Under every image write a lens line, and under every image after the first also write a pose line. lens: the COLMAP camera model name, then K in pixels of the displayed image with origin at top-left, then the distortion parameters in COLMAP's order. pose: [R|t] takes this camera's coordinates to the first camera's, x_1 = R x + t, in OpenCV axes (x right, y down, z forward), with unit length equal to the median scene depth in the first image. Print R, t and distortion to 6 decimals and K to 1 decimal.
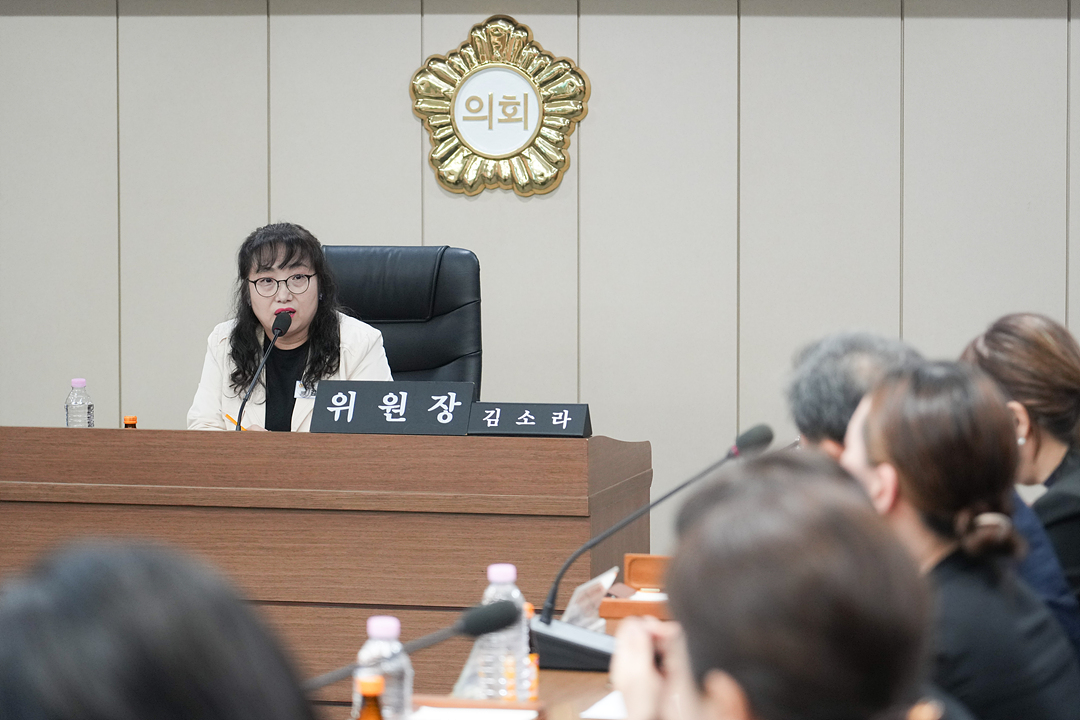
lens RADIAL K [[3383.0, 0, 540.3], [0, 3383.0, 361.7], [0, 0, 1]] dist [-0.032013, 0.000000]
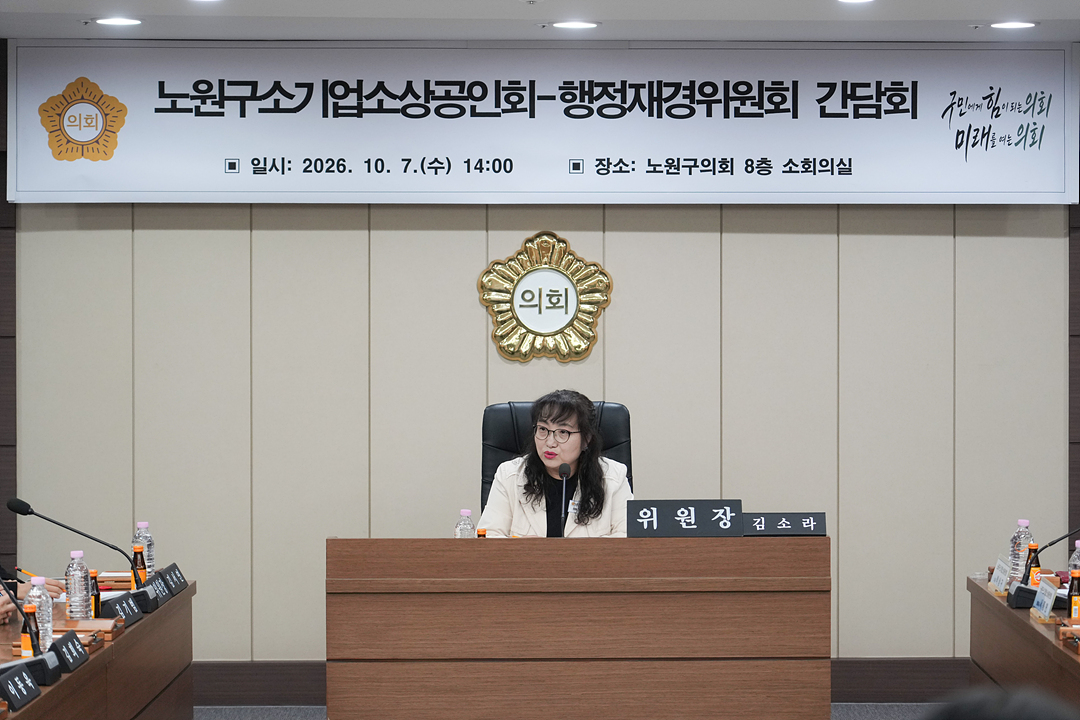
lens RADIAL K [[2679.7, 0, 539.8], [0, 2679.7, 363.4], [0, 0, 1]] dist [-0.027263, 0.000000]
pose [[0.969784, -0.009792, 0.243769, -0.353826], [0.019283, 0.999145, -0.036579, -0.010764], [-0.243202, 0.040174, 0.969143, -0.073293]]
